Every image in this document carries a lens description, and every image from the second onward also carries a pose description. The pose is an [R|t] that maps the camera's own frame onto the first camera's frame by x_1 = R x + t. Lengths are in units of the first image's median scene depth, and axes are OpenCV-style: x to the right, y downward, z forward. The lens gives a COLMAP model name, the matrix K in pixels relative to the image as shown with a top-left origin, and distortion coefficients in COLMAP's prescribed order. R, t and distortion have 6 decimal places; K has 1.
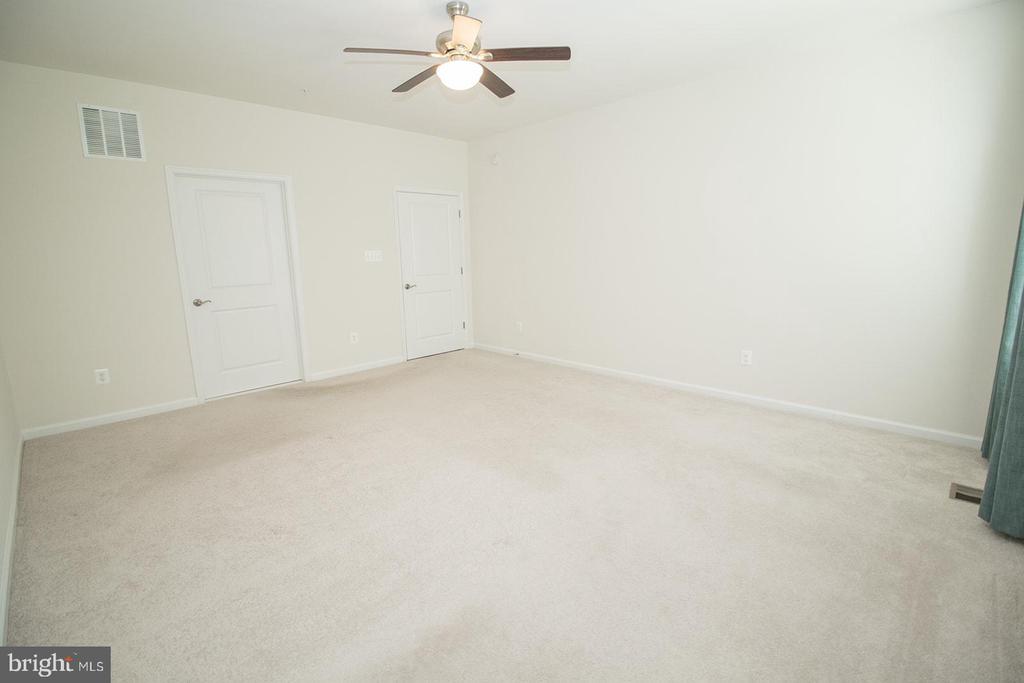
lens RADIAL K [[465.5, 0, 512.0], [0, 465.5, 341.5], [0, 0, 1]] dist [-0.000490, -0.017278]
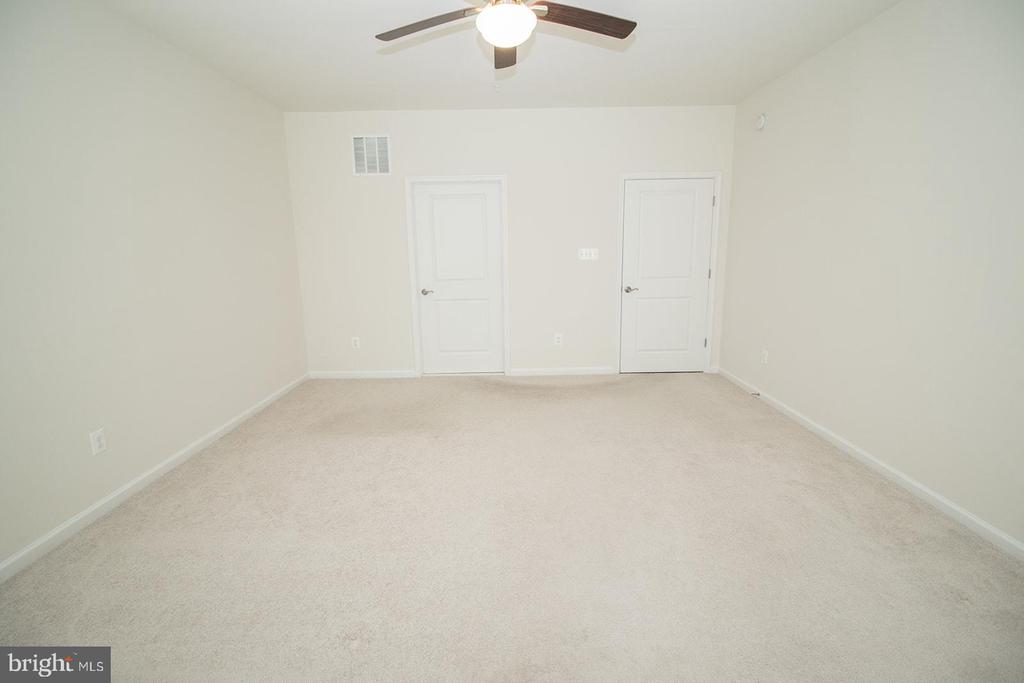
lens RADIAL K [[465.5, 0, 512.0], [0, 465.5, 341.5], [0, 0, 1]] dist [-0.000490, -0.017278]
pose [[0.709278, 0.141286, -0.690625, 0.360936], [-0.134506, 0.988834, 0.064153, -0.074382], [0.691977, 0.047391, 0.720362, 0.349755]]
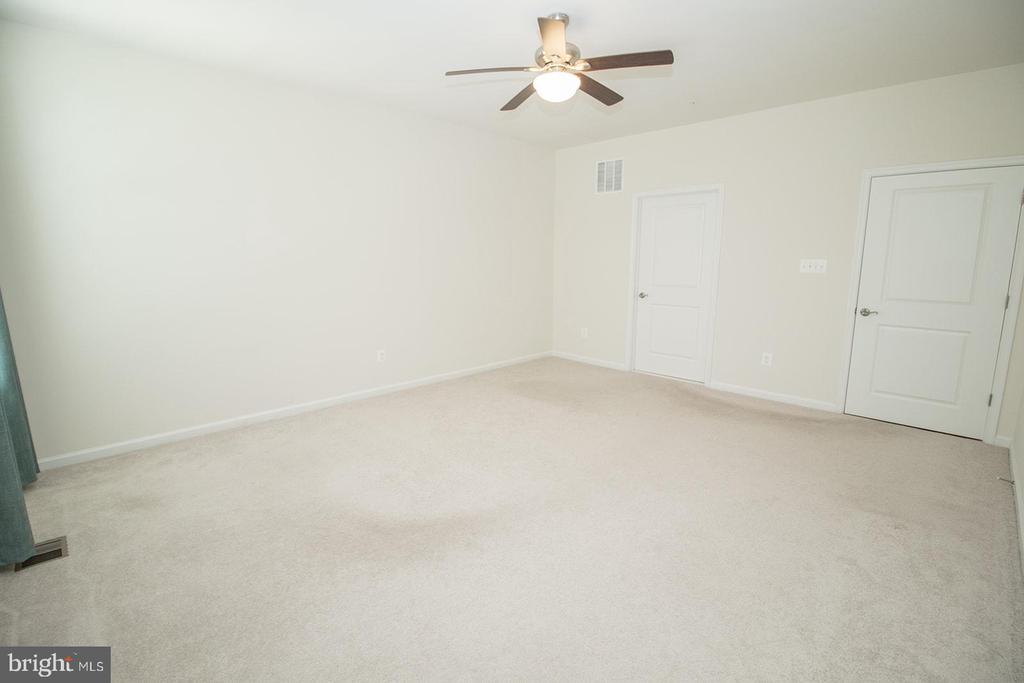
lens RADIAL K [[467.3, 0, 515.6], [0, 467.3, 335.3], [0, 0, 1]] dist [-0.000915, -0.017240]
pose [[0.003825, 0.179790, -0.983697, 0.711617], [-0.206254, 0.962695, 0.175150, -0.150140], [0.978491, 0.202222, 0.040765, 0.713596]]
